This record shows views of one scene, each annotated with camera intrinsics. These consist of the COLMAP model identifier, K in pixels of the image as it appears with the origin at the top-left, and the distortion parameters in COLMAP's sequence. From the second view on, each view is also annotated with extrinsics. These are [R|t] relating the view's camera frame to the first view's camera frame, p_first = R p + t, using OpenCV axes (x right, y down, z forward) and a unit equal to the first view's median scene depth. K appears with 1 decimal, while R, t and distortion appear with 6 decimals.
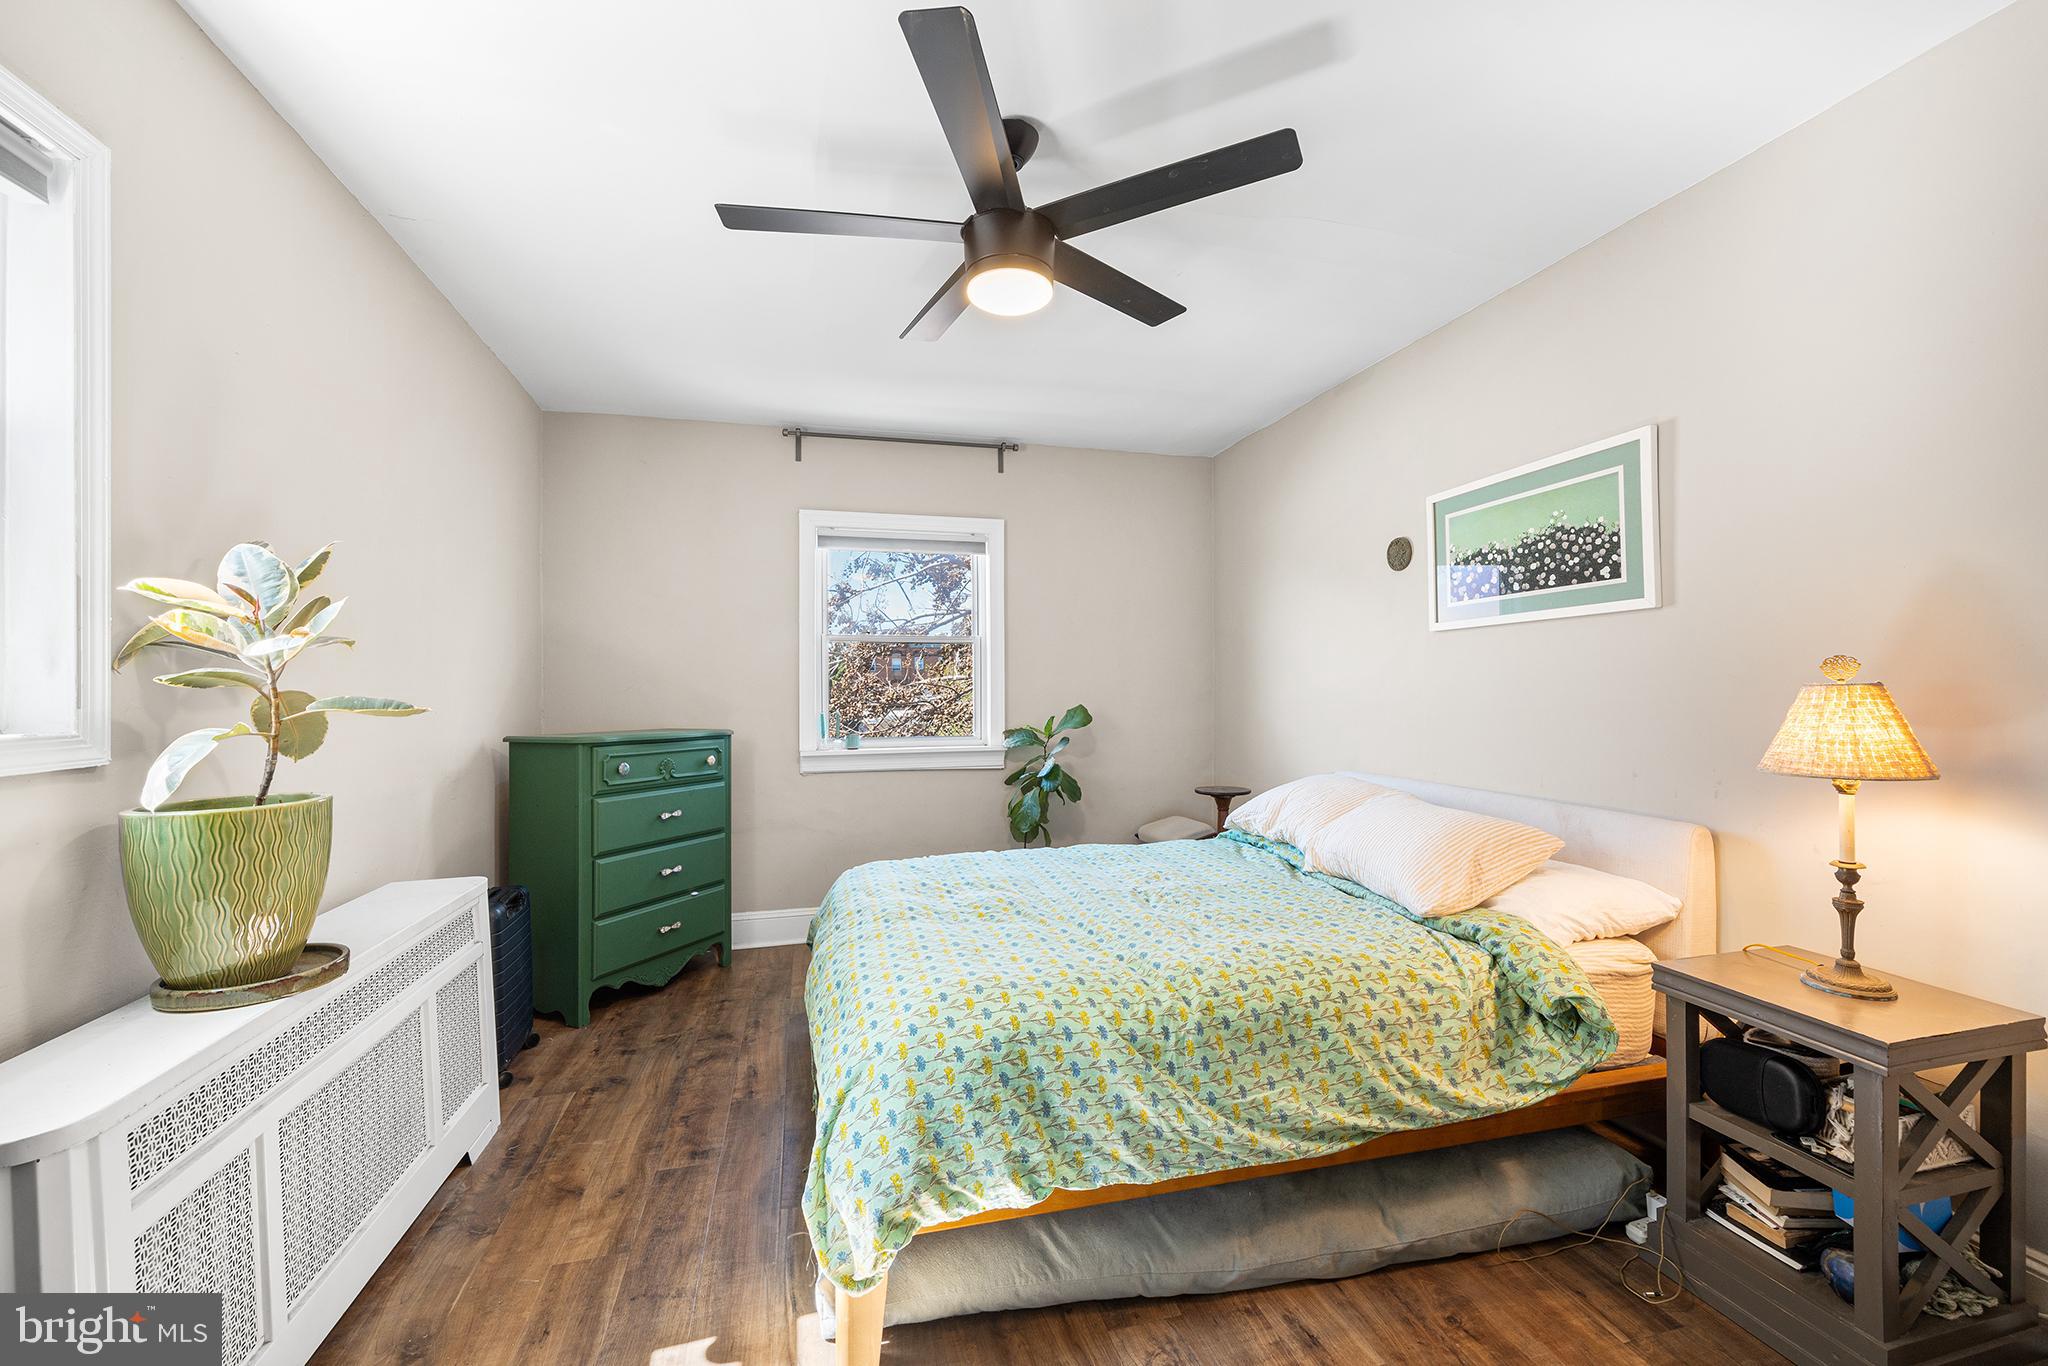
lens RADIAL K [[805.2, 0, 1024.0], [0, 805.2, 683.0], [0, 0, 1]] dist [0.000082, 0.000069]
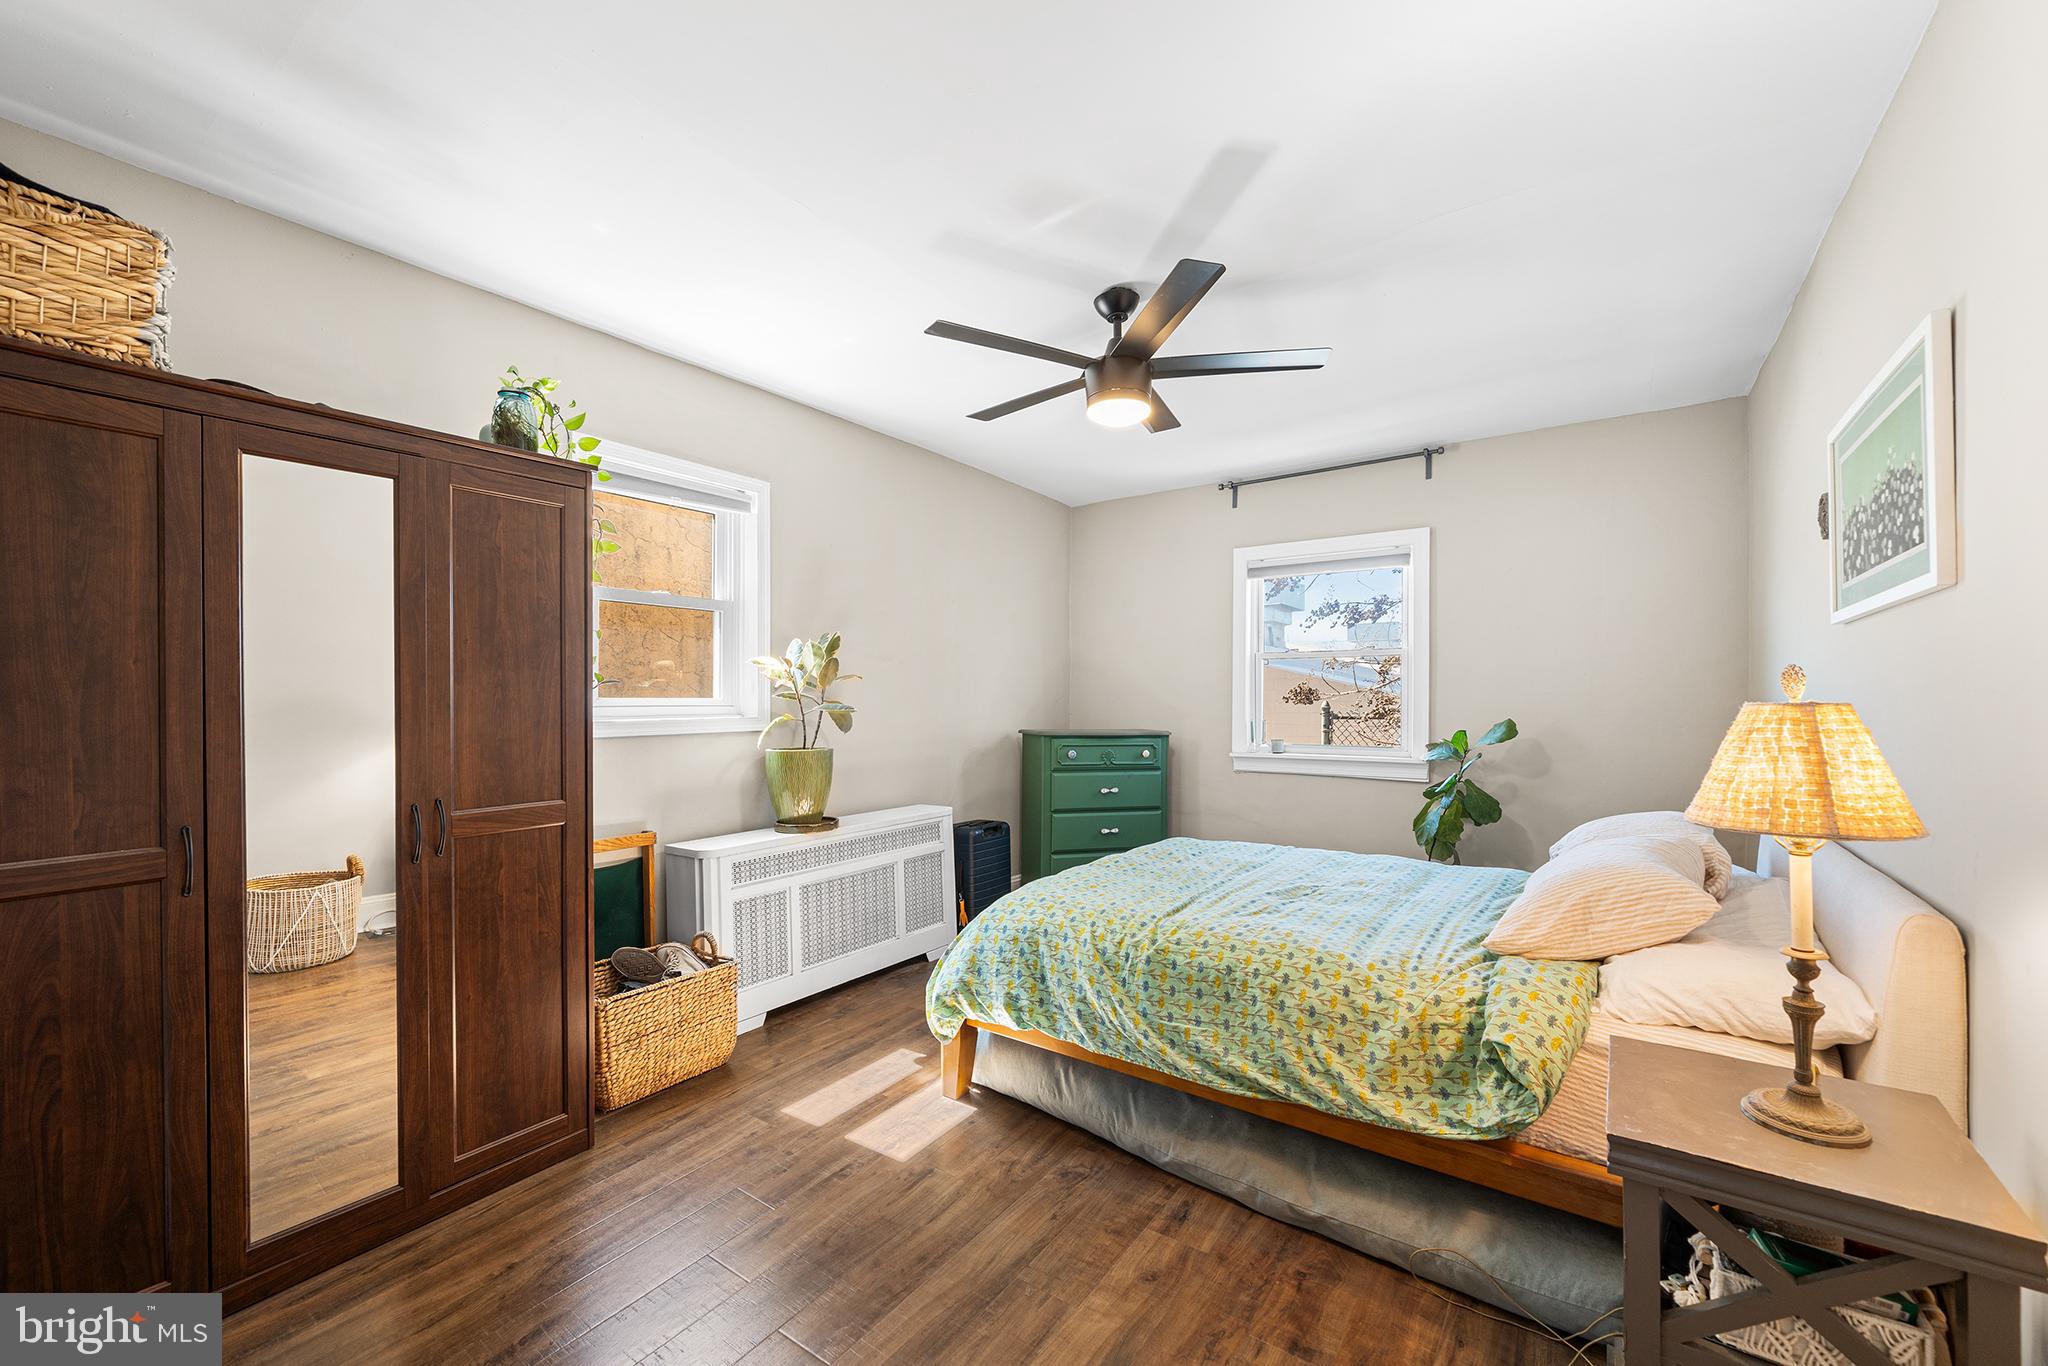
lens RADIAL K [[805.2, 0, 1024.0], [0, 805.2, 683.0], [0, 0, 1]] dist [0.000082, 0.000069]
pose [[0.642375, -0.012030, -0.766296, 1.085659], [0.005420, 0.999923, -0.011155, -0.013915], [0.766371, 0.003012, 0.642391, -0.008249]]
